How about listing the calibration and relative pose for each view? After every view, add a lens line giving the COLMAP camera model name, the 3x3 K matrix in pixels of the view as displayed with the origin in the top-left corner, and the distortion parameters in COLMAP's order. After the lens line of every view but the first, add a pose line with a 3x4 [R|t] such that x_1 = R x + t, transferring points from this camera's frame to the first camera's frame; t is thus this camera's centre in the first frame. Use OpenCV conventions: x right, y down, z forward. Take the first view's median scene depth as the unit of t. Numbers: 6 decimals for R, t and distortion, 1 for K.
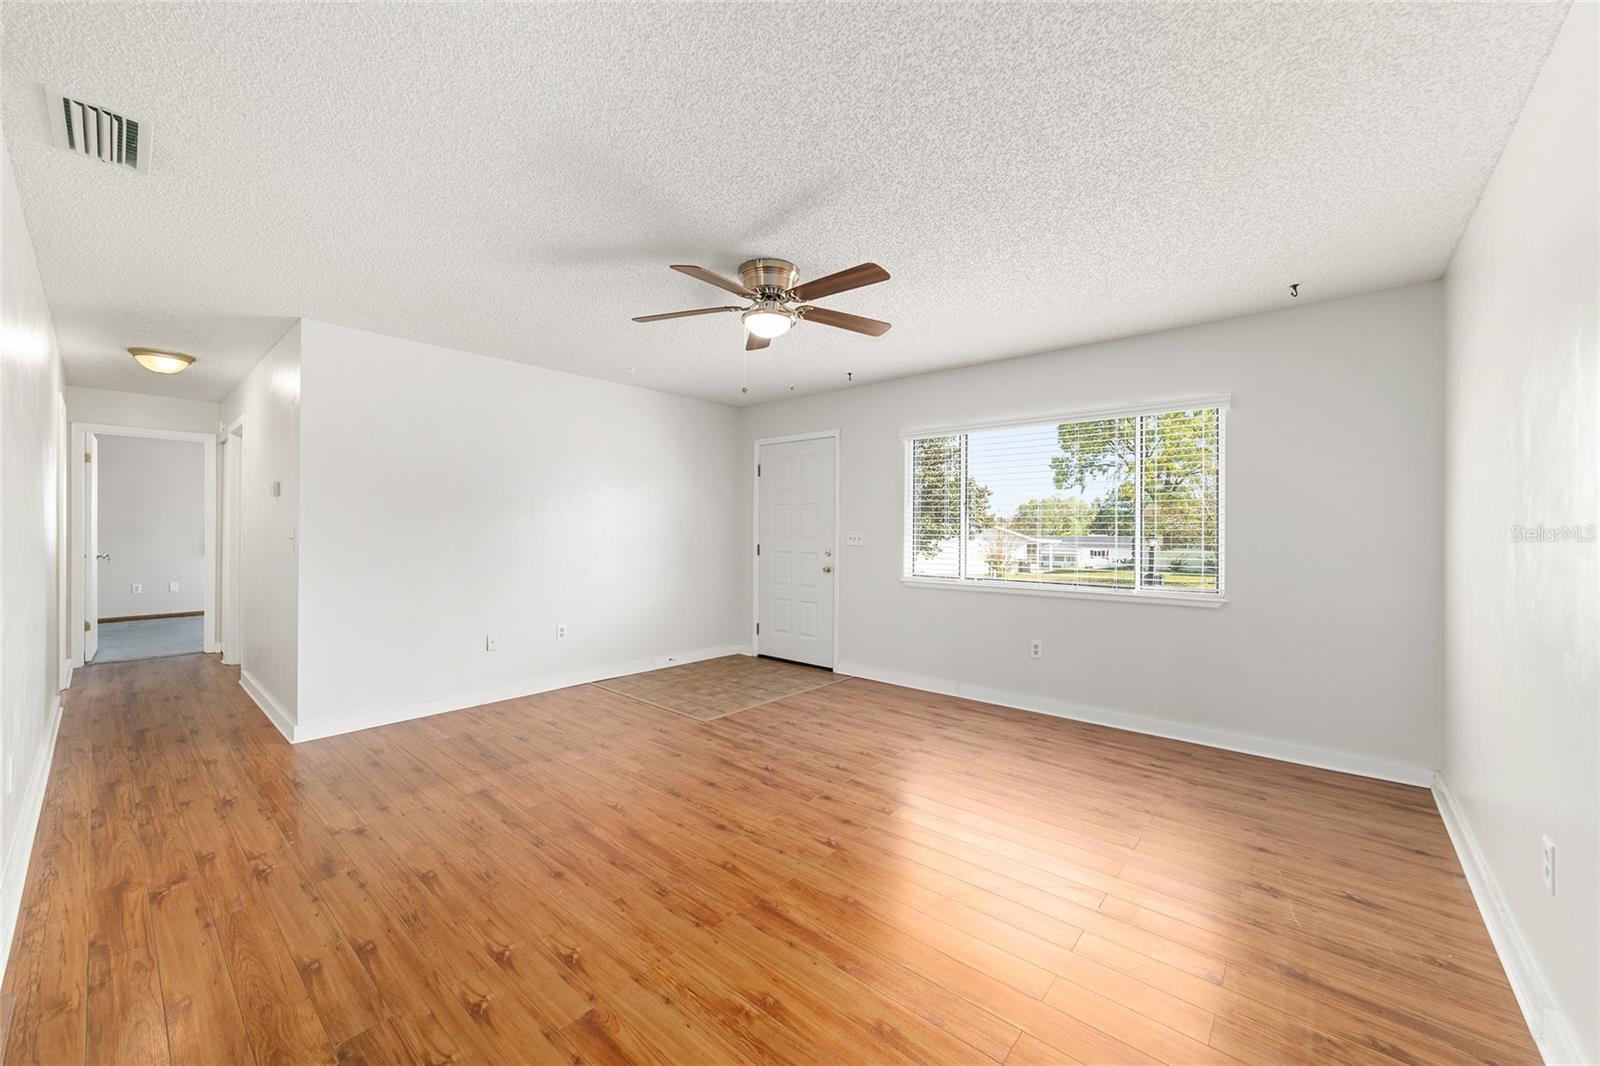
lens RADIAL K [[612.7, 0, 801.0], [0, 612.7, 529.9], [0, 0, 1]] dist [-0.012631, 0.005080]
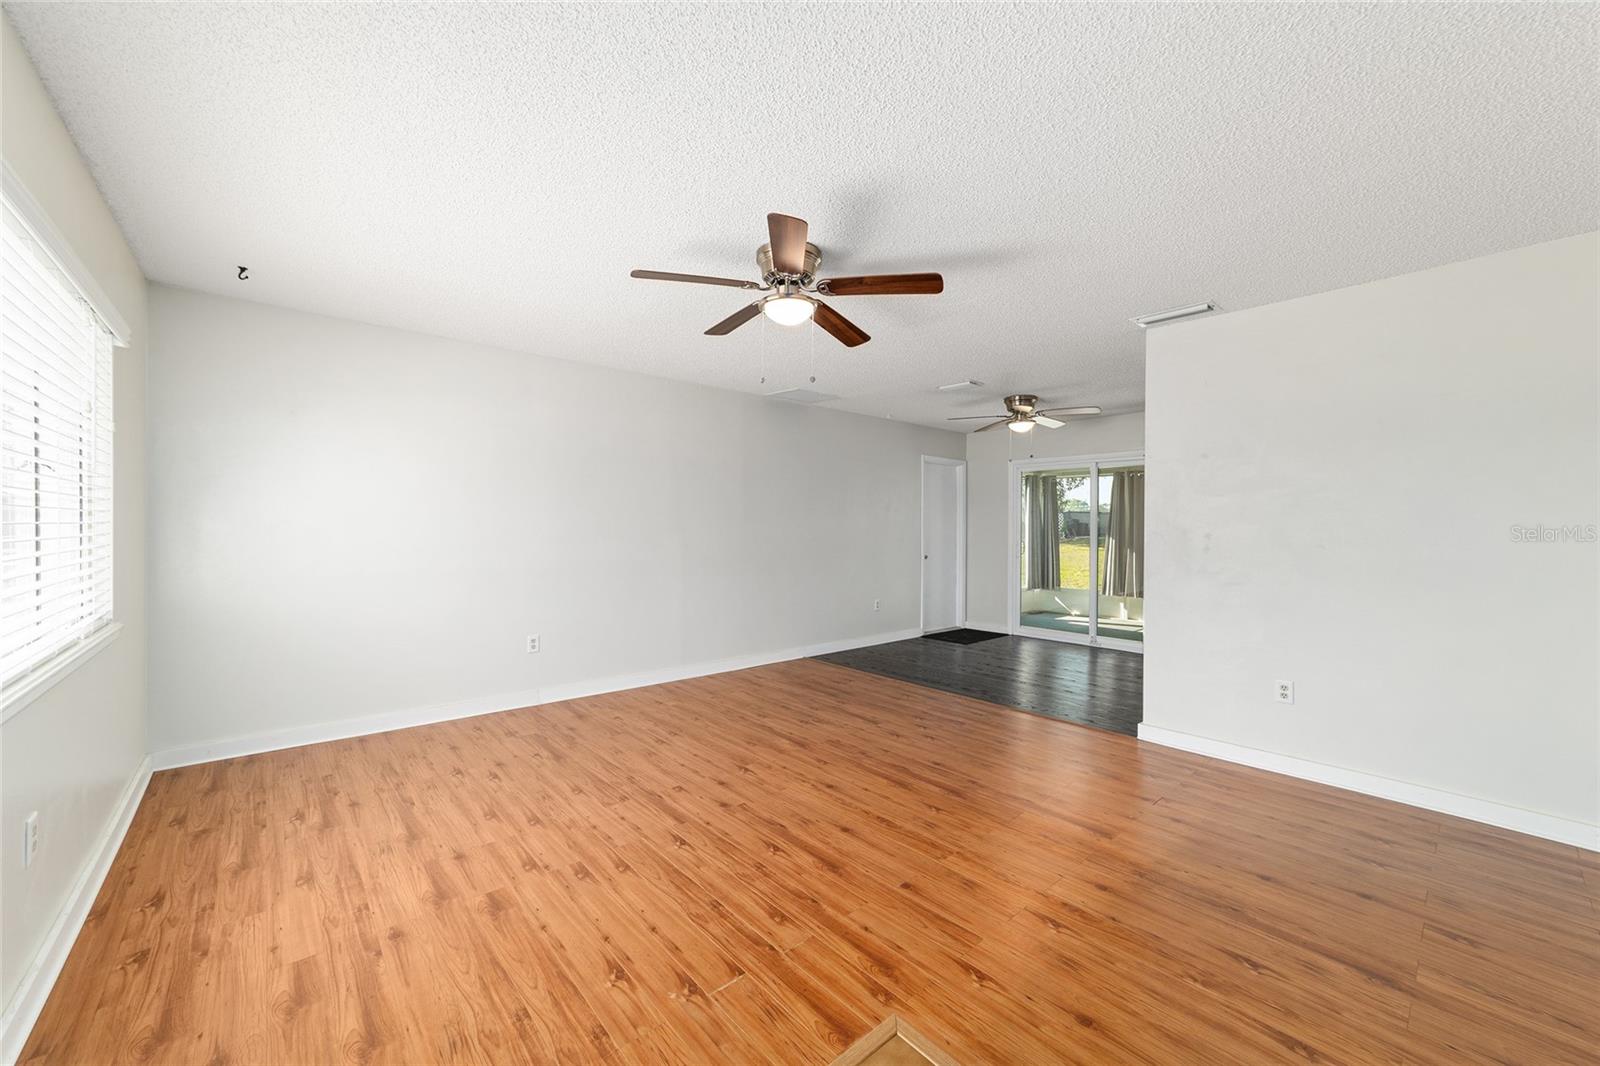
lens RADIAL K [[612.7, 0, 791.9], [0, 612.7, 536.5], [0, 0, 1]] dist [-0.012631, 0.005080]
pose [[-0.988374, -0.012972, 0.151491, -0.172270], [-0.010767, 0.999824, 0.015363, -0.003616], [-0.151663, 0.013553, -0.988339, 1.619739]]
